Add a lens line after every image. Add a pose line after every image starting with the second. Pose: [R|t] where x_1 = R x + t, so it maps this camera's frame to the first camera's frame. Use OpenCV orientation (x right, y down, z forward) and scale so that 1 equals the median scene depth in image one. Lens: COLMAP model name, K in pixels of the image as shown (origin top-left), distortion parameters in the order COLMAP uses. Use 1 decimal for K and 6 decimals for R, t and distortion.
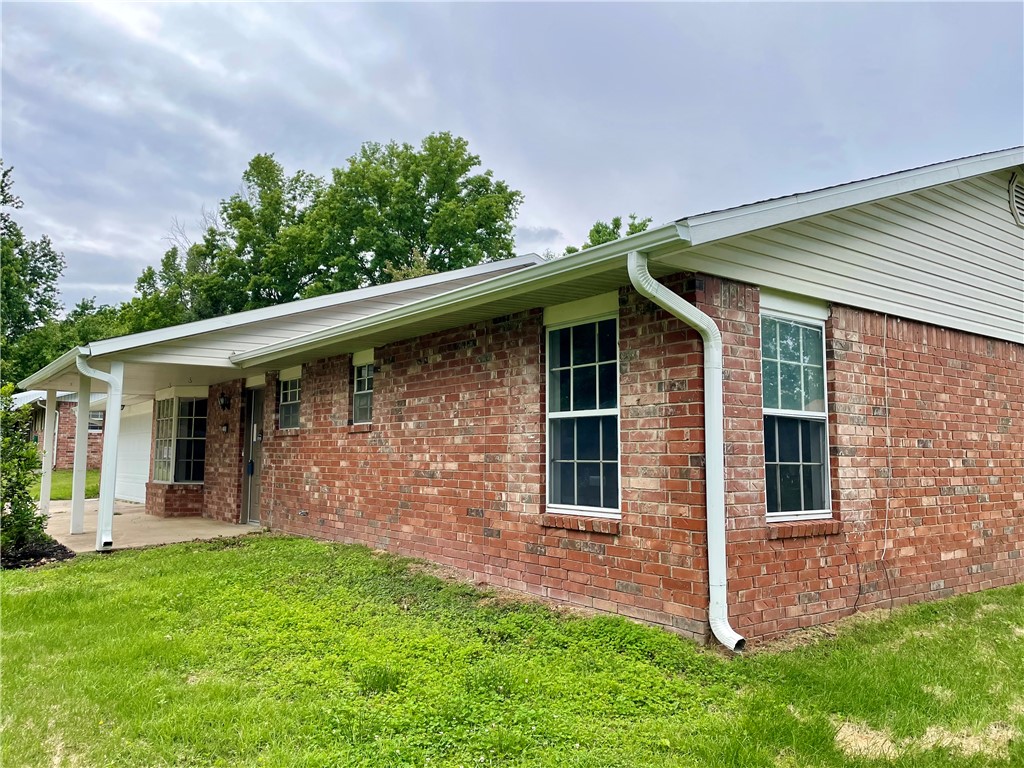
lens RADIAL K [[776.1, 0, 512.0], [0, 776.1, 384.0], [0, 0, 1]] dist [0.092081, -0.112591]
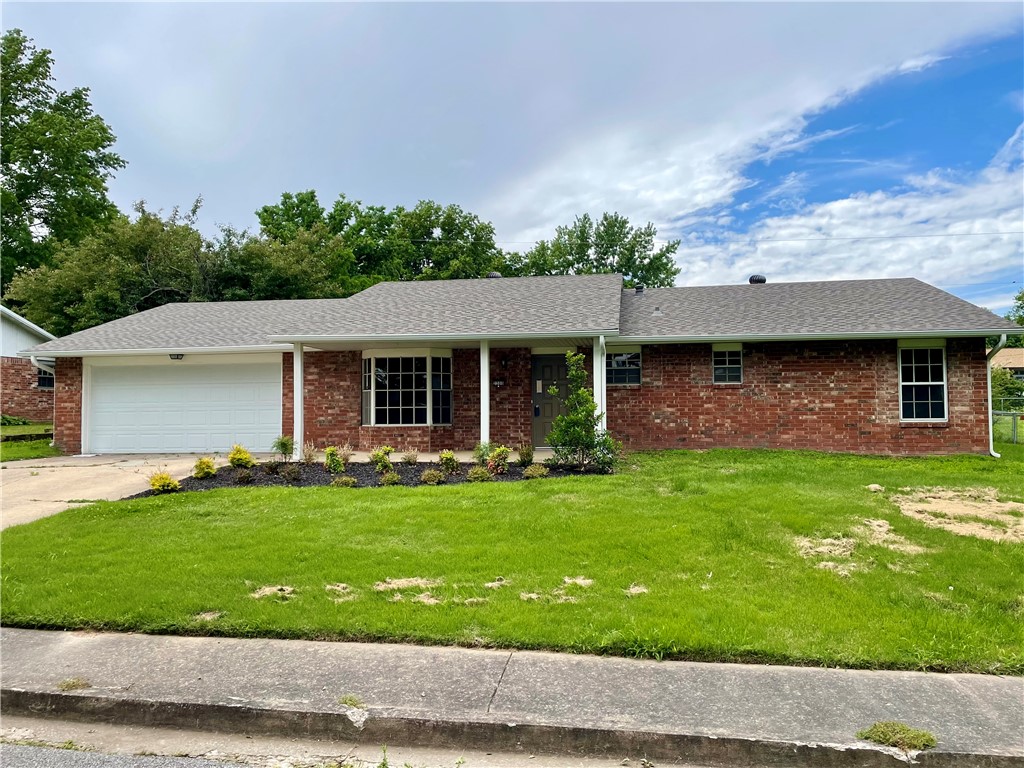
lens RADIAL K [[776.1, 0, 512.0], [0, 776.1, 384.0], [0, 0, 1]] dist [0.092081, -0.112591]
pose [[0.718978, 0.016820, 0.694830, -2.488129], [-0.054970, 0.997952, 0.032724, 0.026728], [-0.692856, -0.061723, 0.718429, 0.048162]]
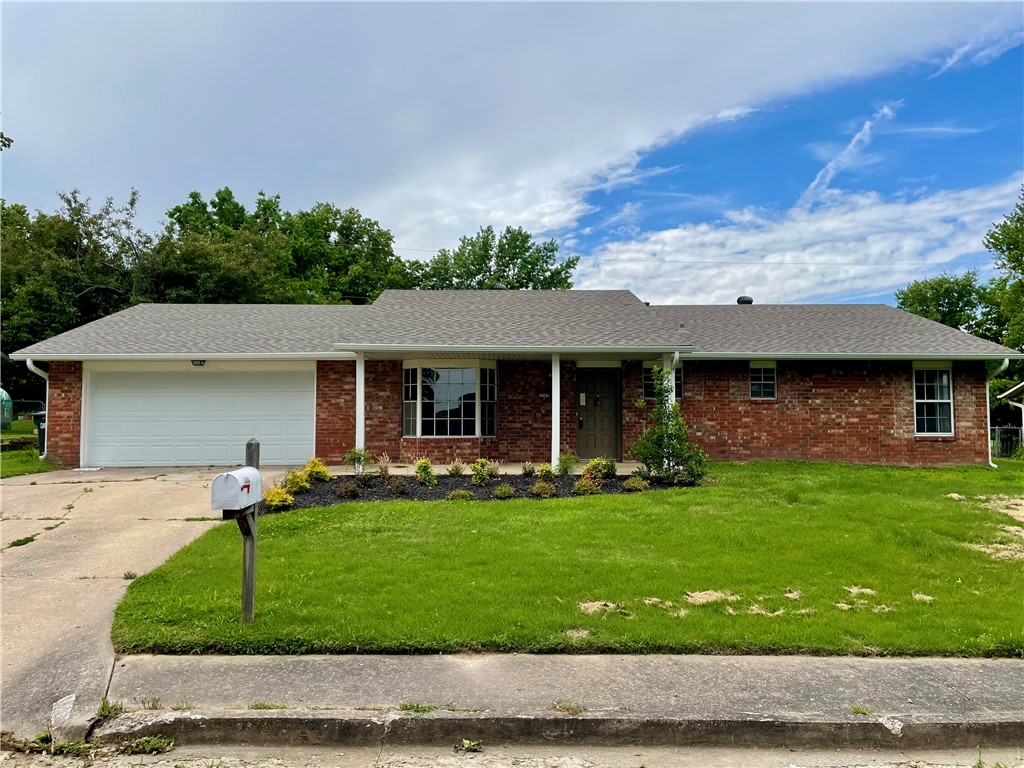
lens RADIAL K [[776.1, 0, 512.0], [0, 776.1, 384.0], [0, 0, 1]] dist [0.092081, -0.112591]
pose [[0.582799, 0.035122, 0.811857, -2.908635], [-0.072942, 0.997294, 0.009218, 0.056526], [-0.809336, -0.064591, 0.583784, 0.507558]]
